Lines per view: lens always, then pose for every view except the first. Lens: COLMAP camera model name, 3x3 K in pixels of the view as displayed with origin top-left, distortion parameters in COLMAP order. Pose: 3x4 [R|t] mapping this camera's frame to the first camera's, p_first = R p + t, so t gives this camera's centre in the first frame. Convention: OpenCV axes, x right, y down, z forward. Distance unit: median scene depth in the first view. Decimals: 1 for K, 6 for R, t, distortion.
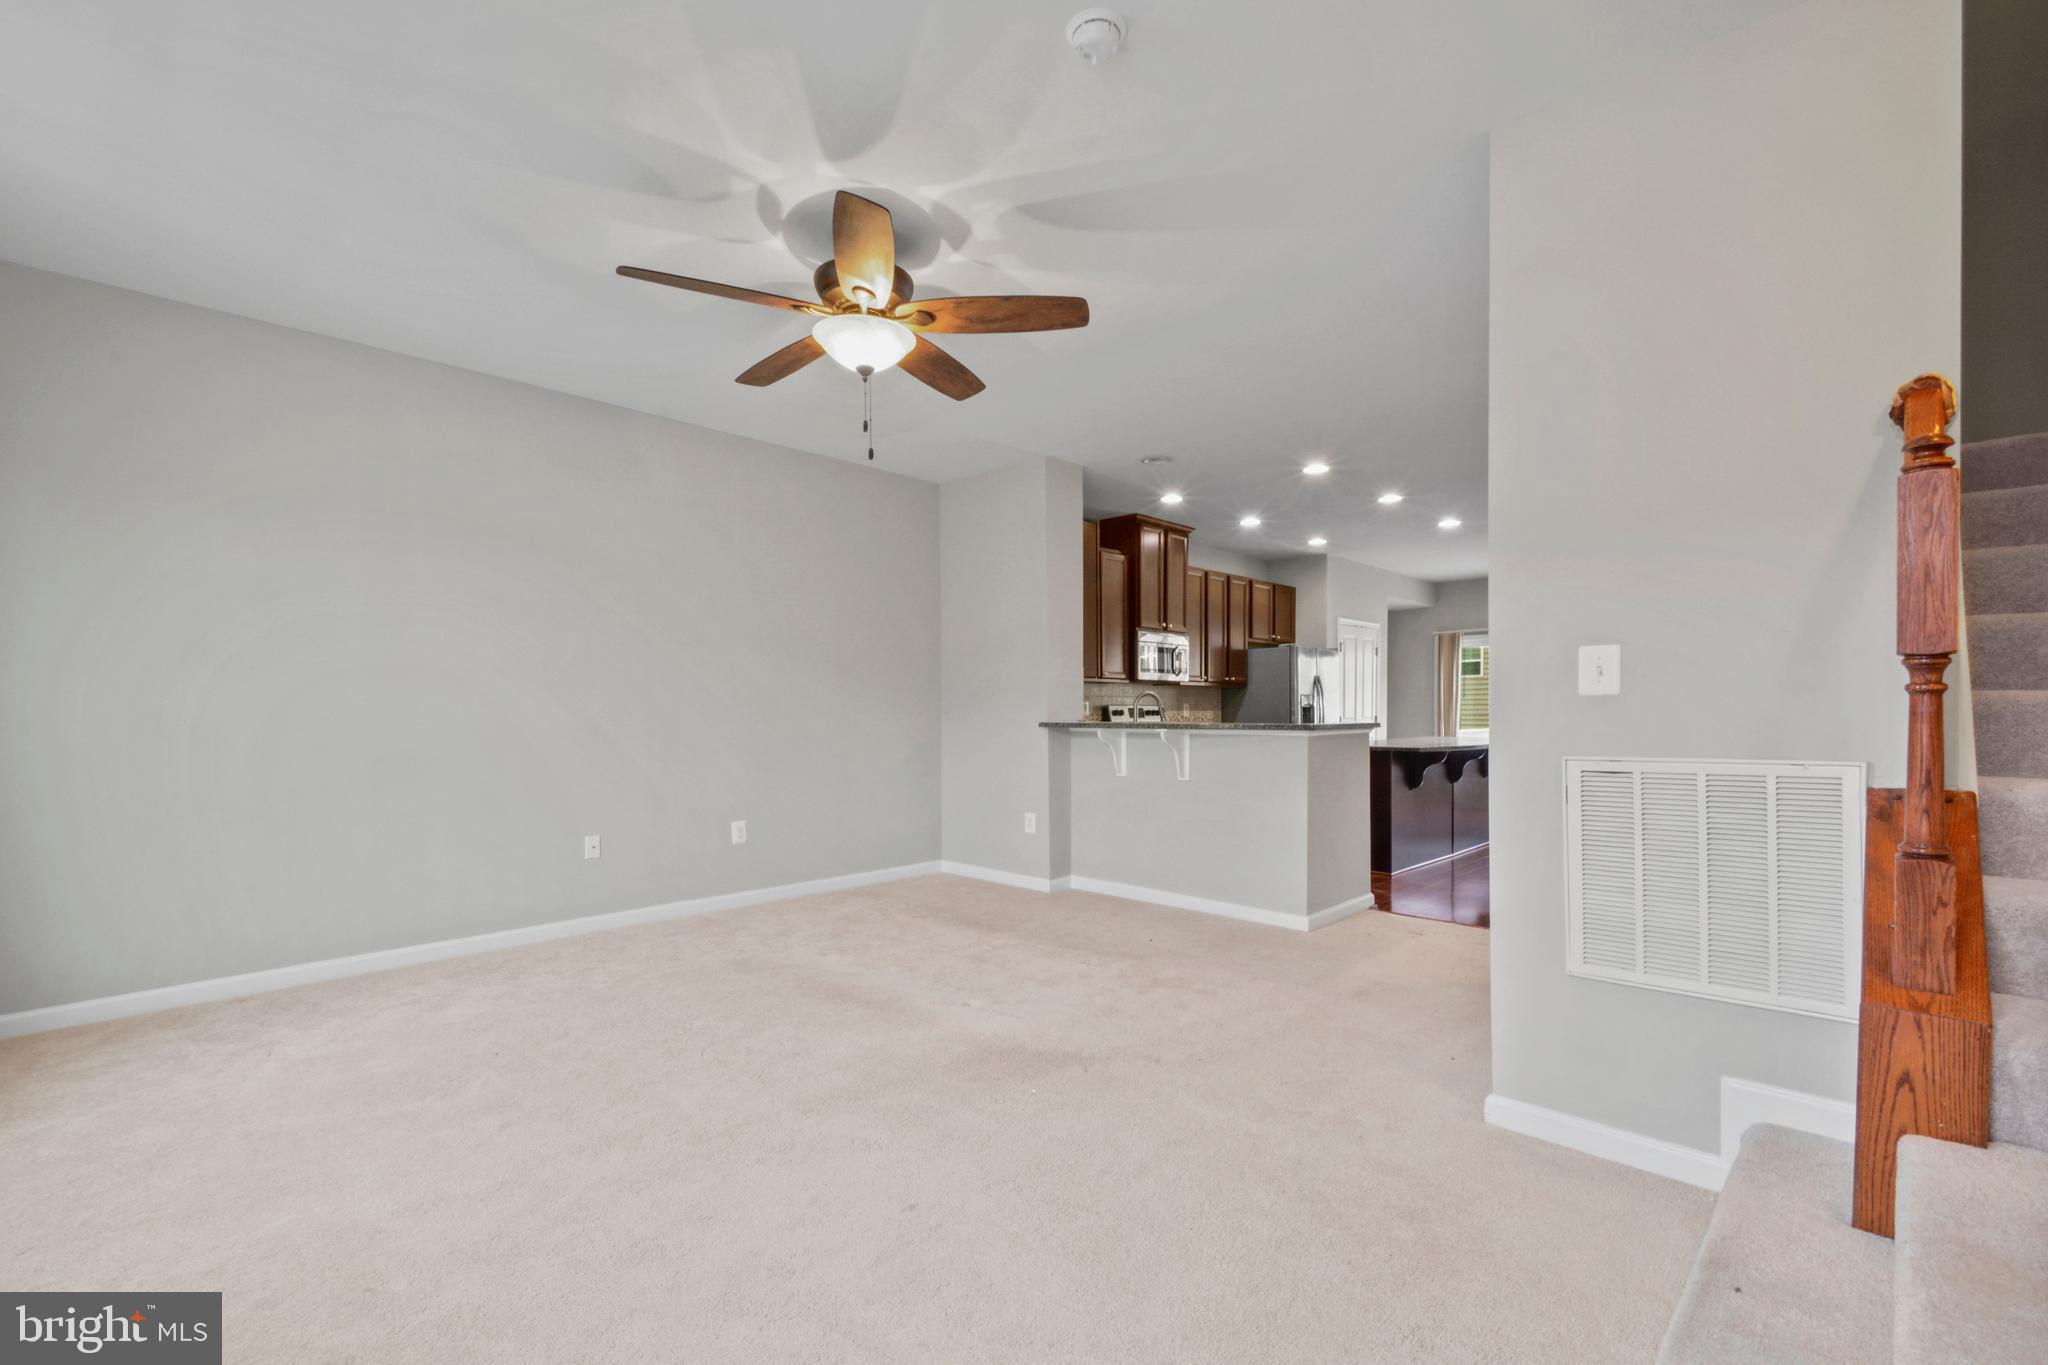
lens RADIAL K [[931.0, 0, 1013.6], [0, 931.0, 713.2], [0, 0, 1]] dist [-0.002466, -0.000851]
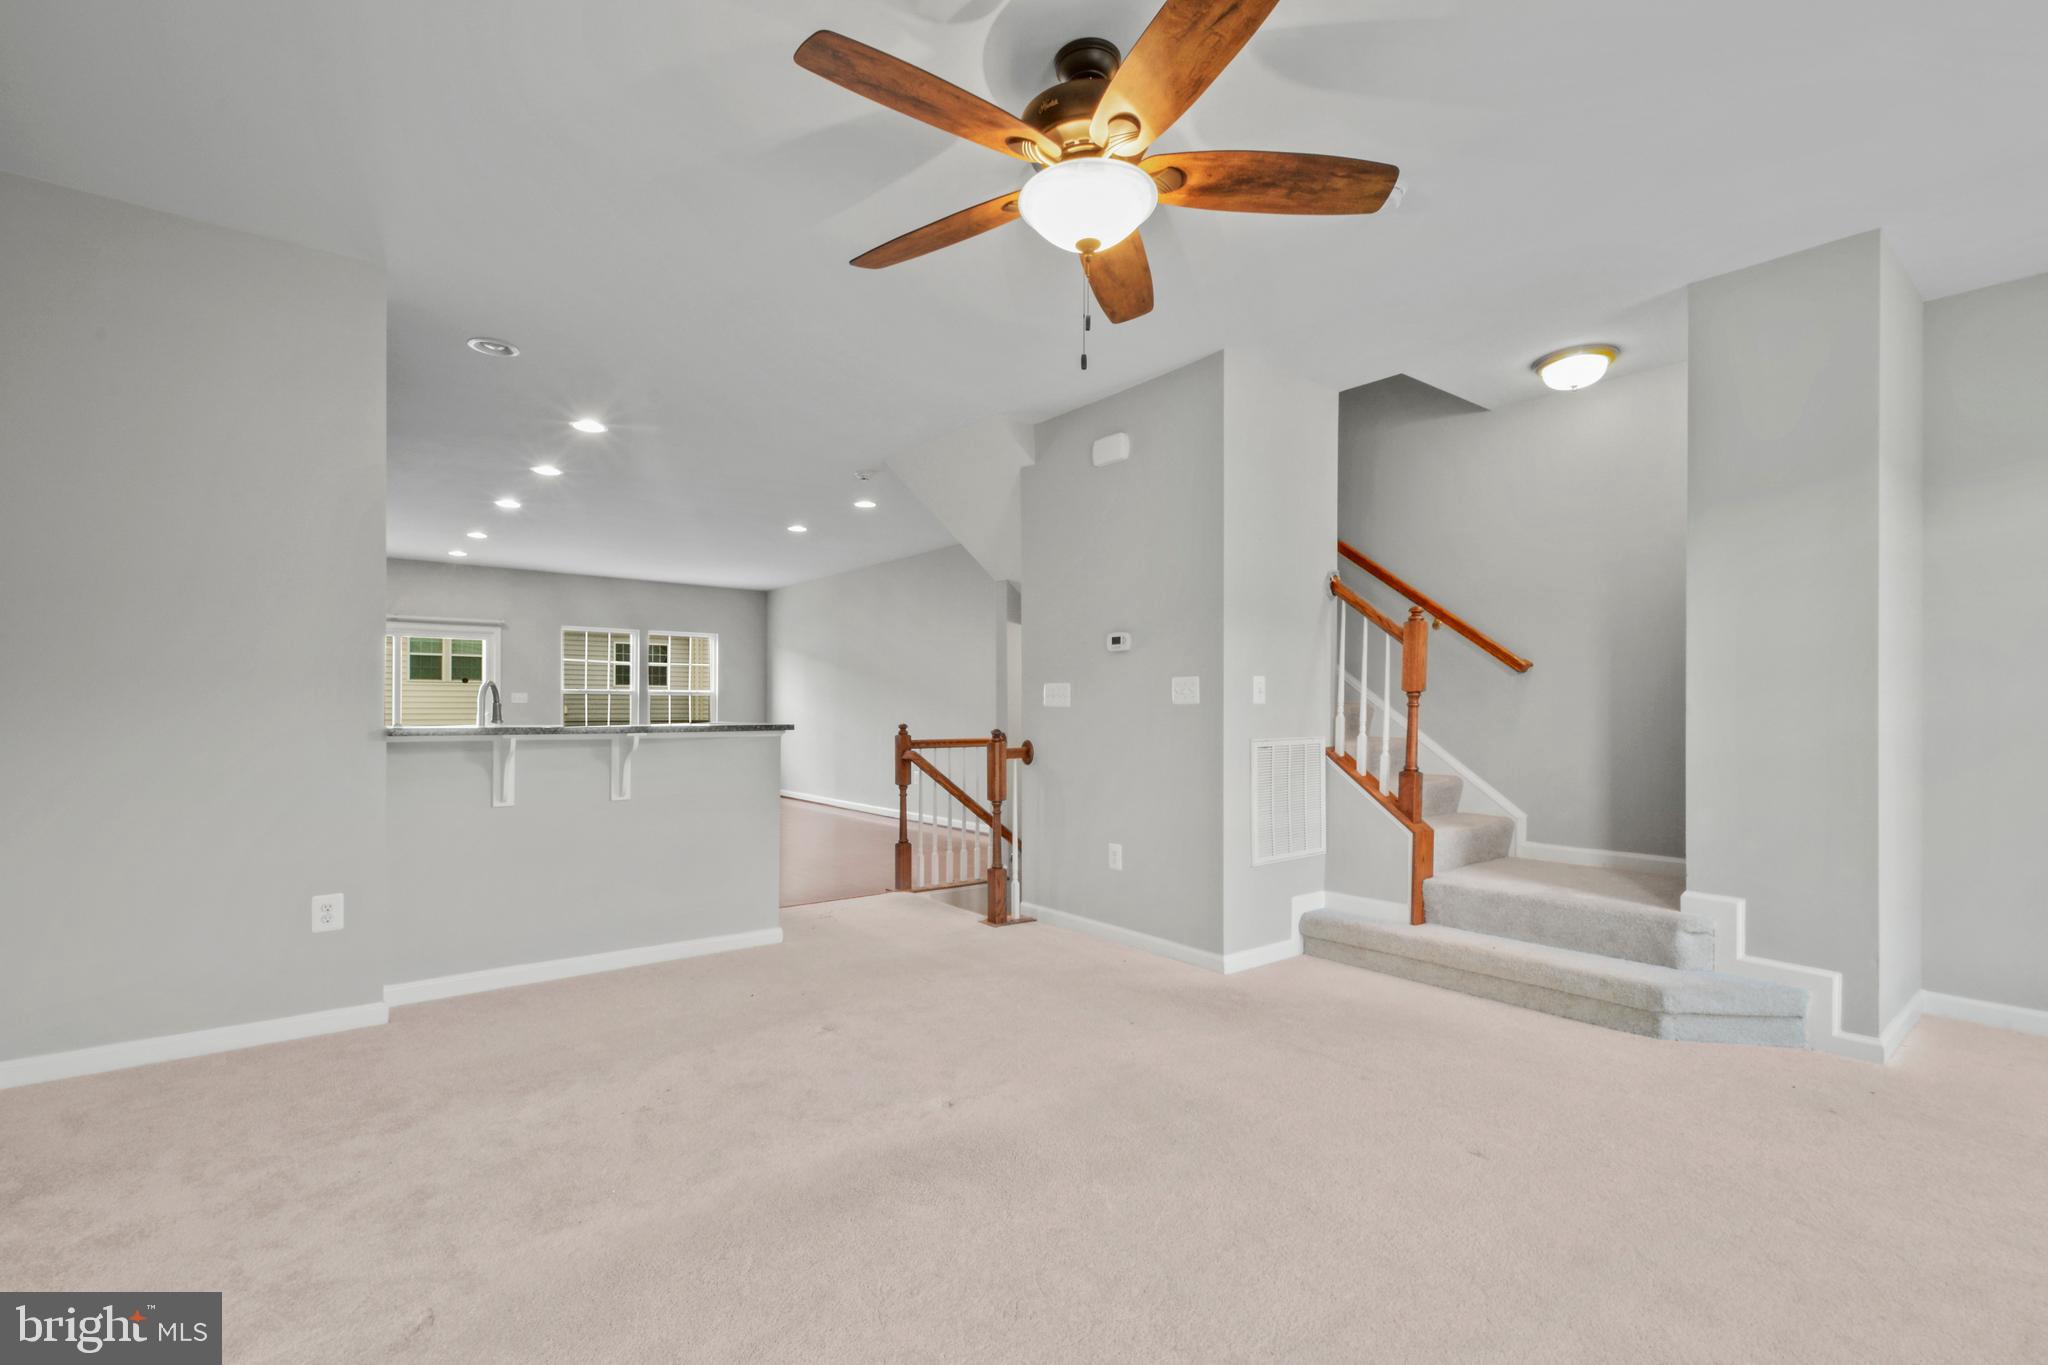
lens RADIAL K [[931.0, 0, 1013.6], [0, 931.0, 713.2], [0, 0, 1]] dist [-0.002466, -0.000851]
pose [[0.092670, 0.000977, 0.995696, -0.825247], [-0.000997, 0.999999, -0.000889, 0.000322], [-0.995696, -0.000910, 0.092671, 0.912211]]
